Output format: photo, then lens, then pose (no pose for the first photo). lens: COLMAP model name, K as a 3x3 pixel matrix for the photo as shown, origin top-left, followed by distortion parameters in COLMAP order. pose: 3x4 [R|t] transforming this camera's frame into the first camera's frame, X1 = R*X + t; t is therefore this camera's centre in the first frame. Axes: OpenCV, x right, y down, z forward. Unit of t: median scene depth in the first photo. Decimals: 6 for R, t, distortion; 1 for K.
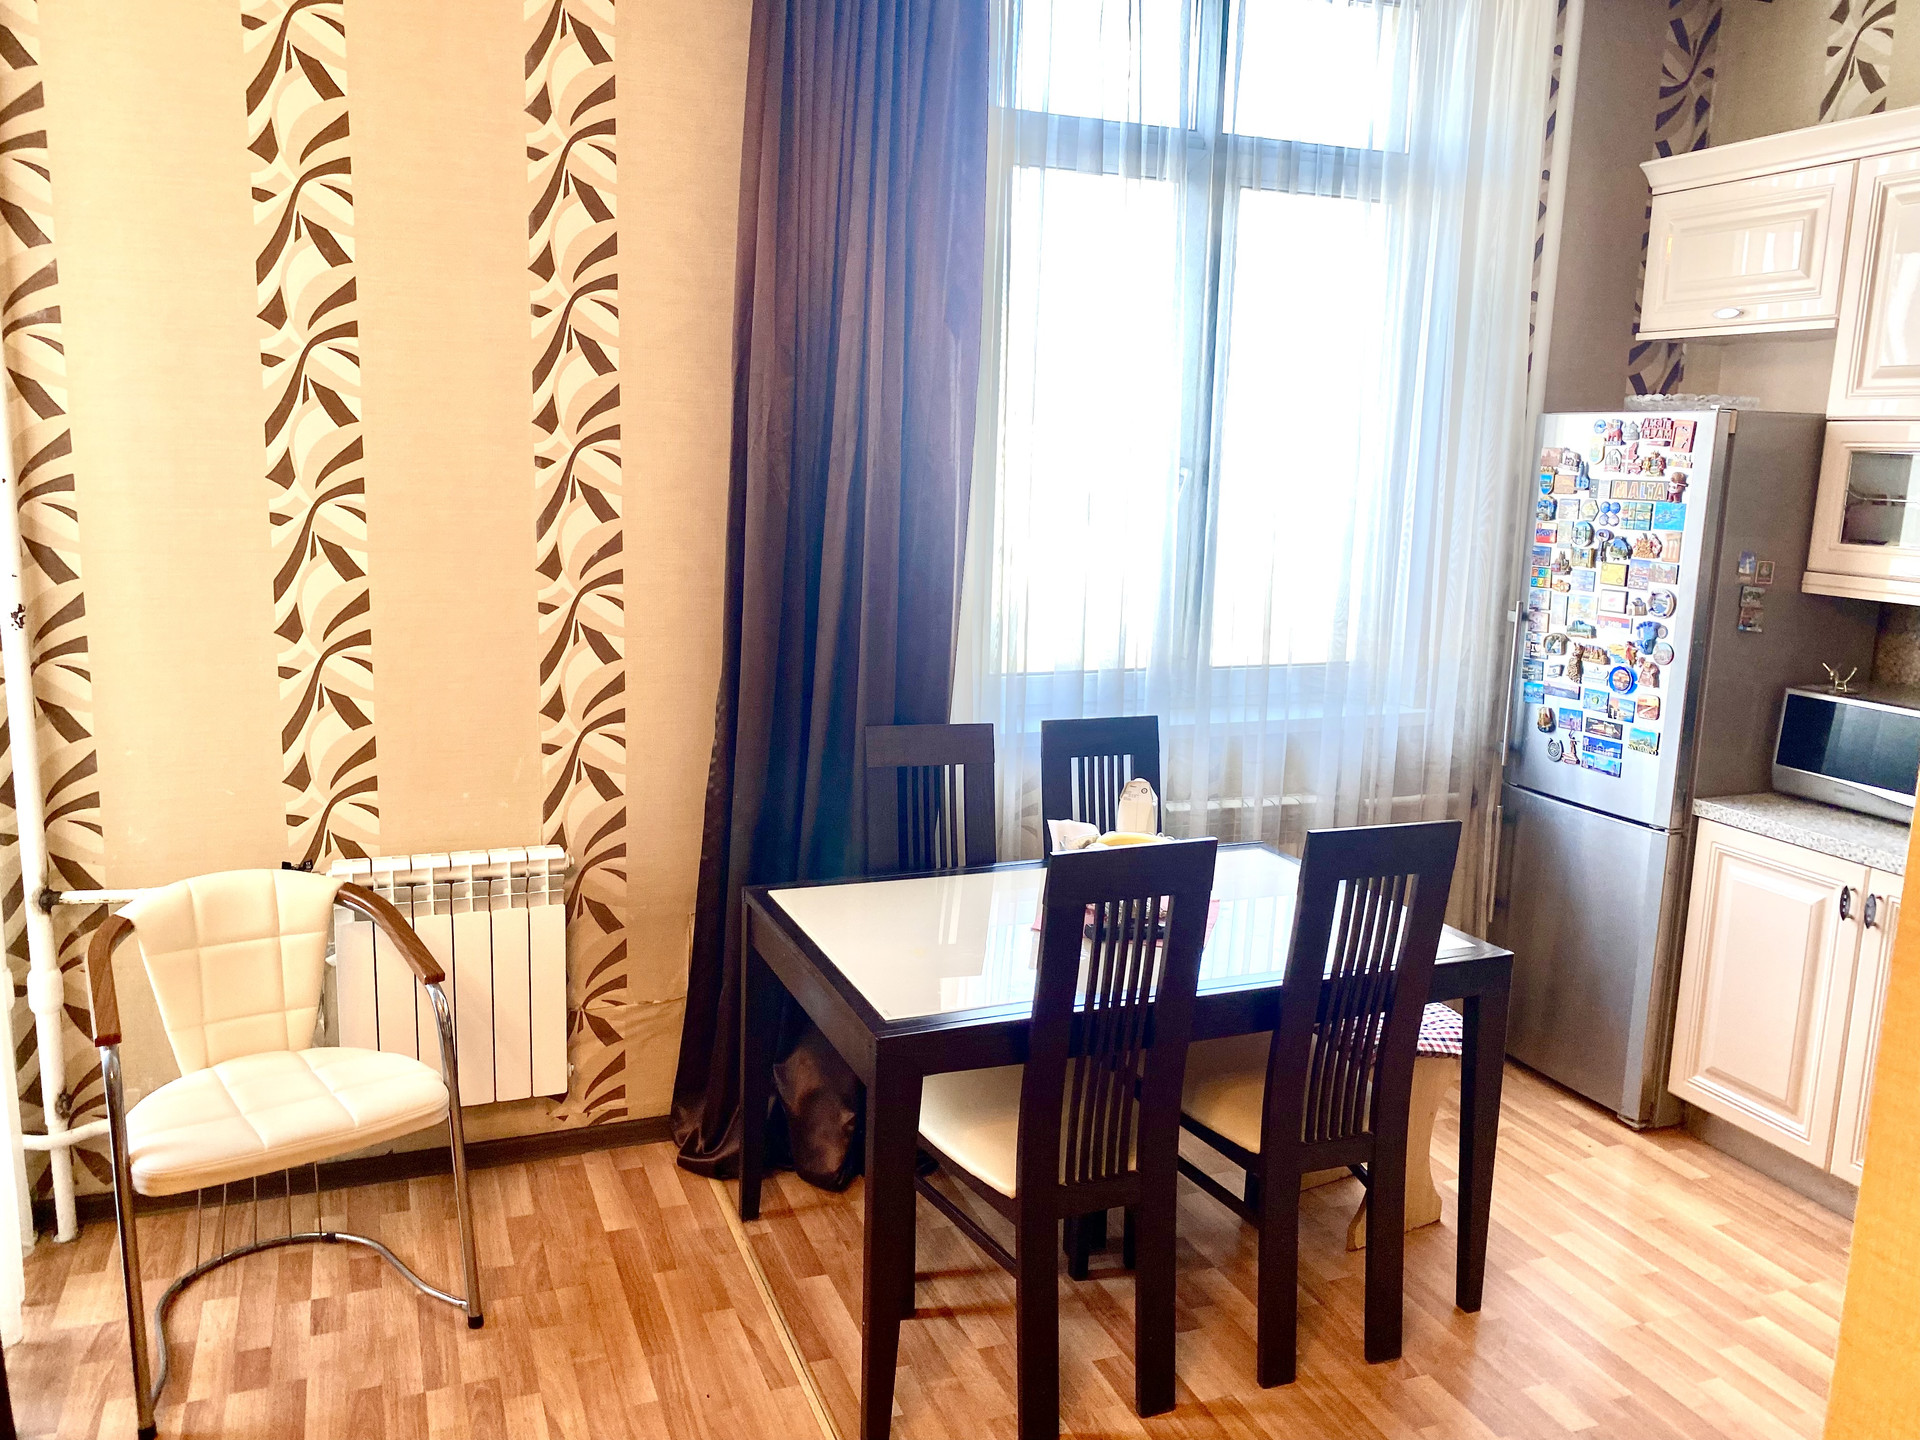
lens RADIAL K [[1481.0, 0, 956.4], [0, 1481.0, 717.4], [0, 0, 1]] dist [0.008117, 0.003722]
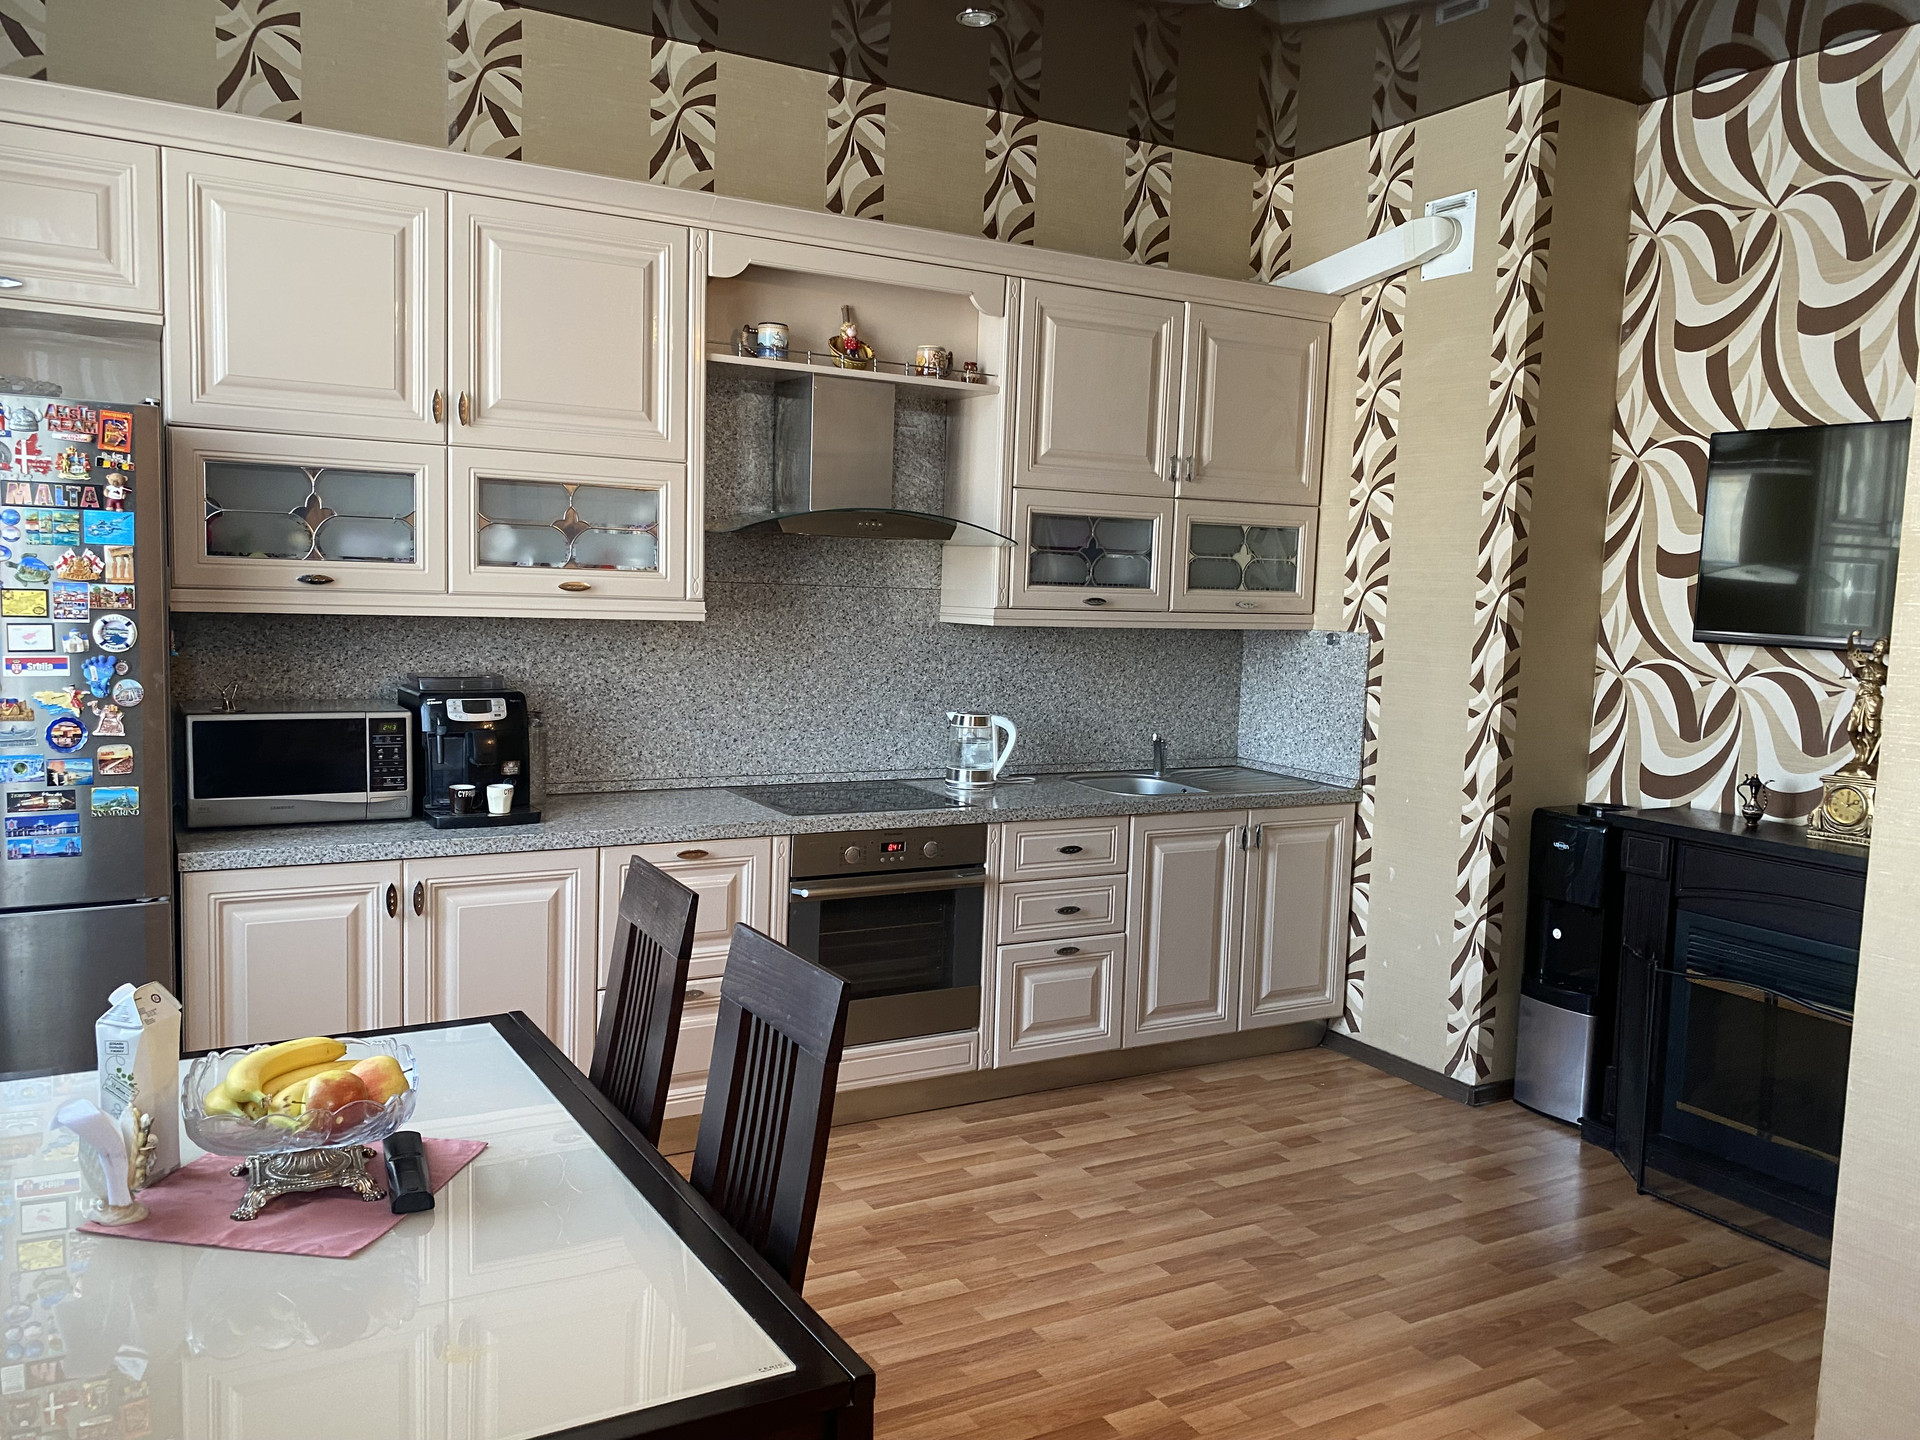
lens RADIAL K [[1481.0, 0, 954.2], [0, 1481.0, 722.6], [0, 0, 1]] dist [0.008117, 0.003722]
pose [[-0.141520, -0.128540, 0.981555, -0.422438], [0.138770, 0.979168, 0.148235, -0.088709], [-0.980161, 0.157188, -0.120735, 0.670761]]
